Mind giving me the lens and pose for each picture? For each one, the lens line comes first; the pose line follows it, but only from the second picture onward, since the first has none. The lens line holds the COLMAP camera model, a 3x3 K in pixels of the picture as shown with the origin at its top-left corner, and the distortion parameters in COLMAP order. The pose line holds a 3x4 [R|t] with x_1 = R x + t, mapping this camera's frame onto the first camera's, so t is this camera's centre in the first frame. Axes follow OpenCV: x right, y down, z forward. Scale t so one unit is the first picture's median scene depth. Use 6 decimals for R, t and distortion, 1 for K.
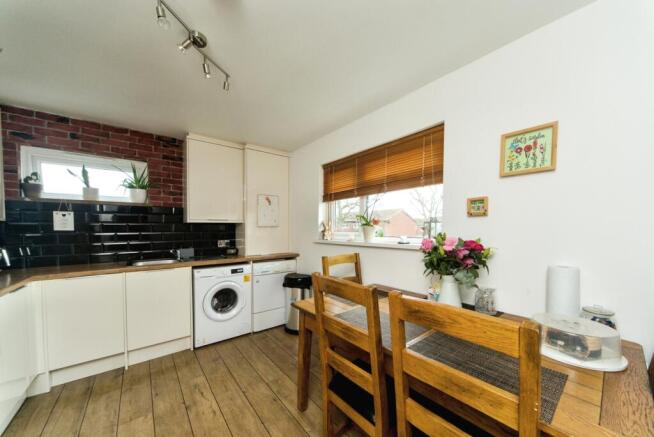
lens RADIAL K [[234.9, 0, 328.6], [0, 234.9, 227.6], [0, 0, 1]] dist [0.000629, 0.000184]
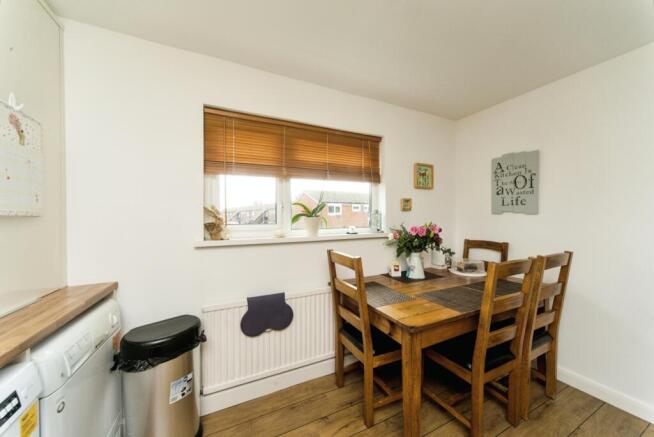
lens RADIAL K [[228.5, 0, 327.0], [0, 228.5, 218.5], [0, 0, 1]] dist [-0.000240, -0.000027]
pose [[0.238460, -0.001709, 0.971151, -0.555182], [0.001791, 0.999998, 0.001320, -0.000503], [-0.971151, 0.001424, 0.238462, 0.691231]]
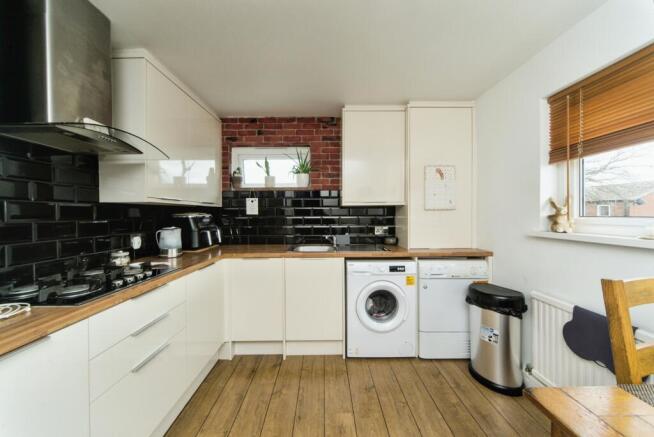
lens RADIAL K [[228.5, 0, 327.0], [0, 228.5, 218.5], [0, 0, 1]] dist [-0.000240, -0.000027]
pose [[0.782818, 0.011475, -0.622145, -0.114793], [0.004313, 0.999706, 0.023866, 0.005788], [0.622236, -0.021366, 0.782538, 0.298688]]
